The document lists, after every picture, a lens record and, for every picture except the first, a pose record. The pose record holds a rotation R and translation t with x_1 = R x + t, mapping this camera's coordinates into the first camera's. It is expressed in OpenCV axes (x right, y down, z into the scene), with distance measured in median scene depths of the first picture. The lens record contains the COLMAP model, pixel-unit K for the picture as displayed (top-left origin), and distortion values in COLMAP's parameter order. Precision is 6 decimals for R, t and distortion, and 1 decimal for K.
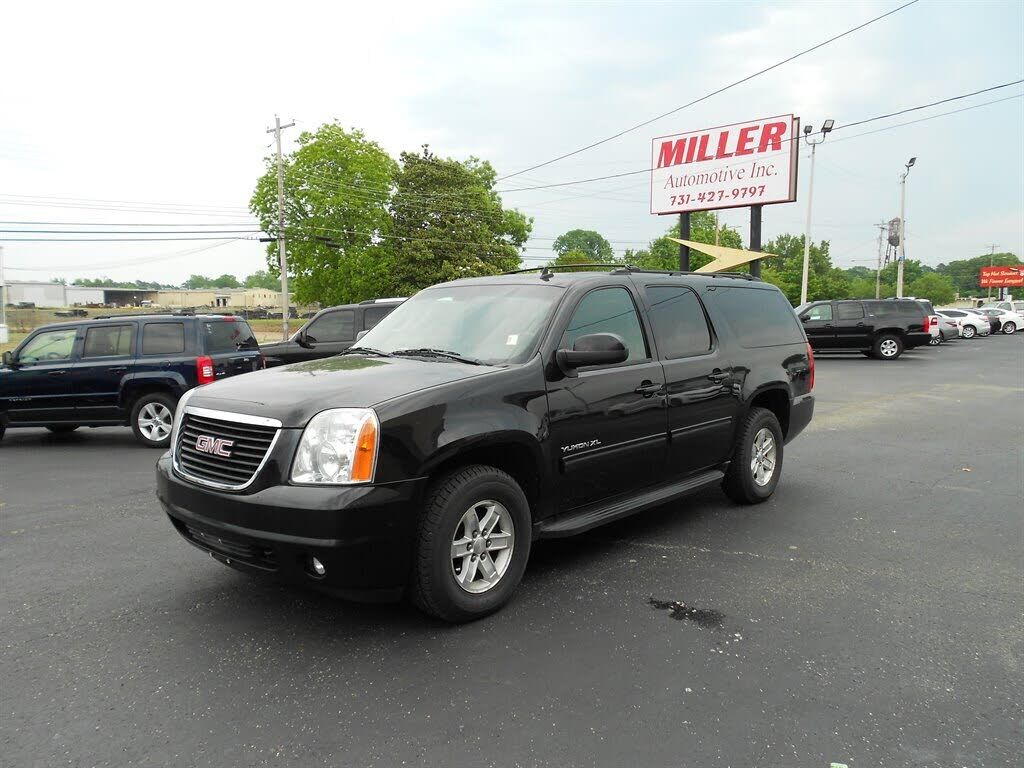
lens RADIAL K [[819.4, 0, 512.8], [0, 819.4, 404.1], [0, 0, 1]] dist [0.017978, -0.005370]
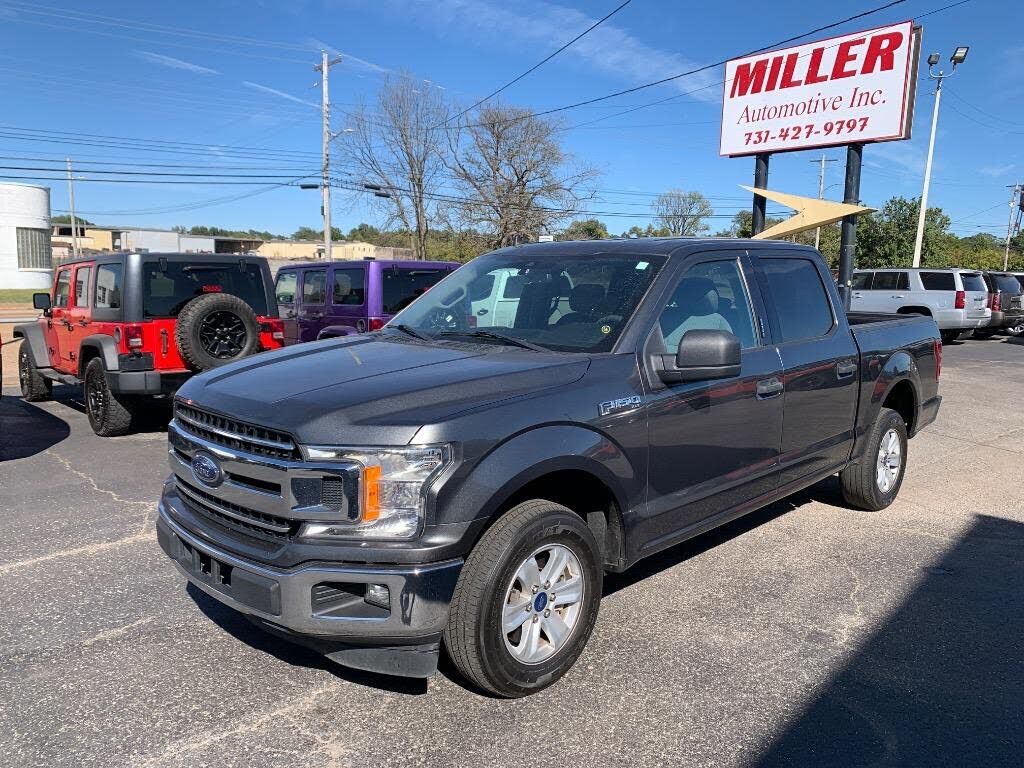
lens RADIAL K [[778.3, 0, 512.7], [0, 778.3, 375.2], [0, 0, 1]] dist [0.012495, 0.001283]
pose [[0.989599, 0.049325, -0.135134, 0.085561], [-0.046198, 0.998589, 0.026177, -0.028402], [0.136235, -0.019662, 0.990481, 0.219363]]
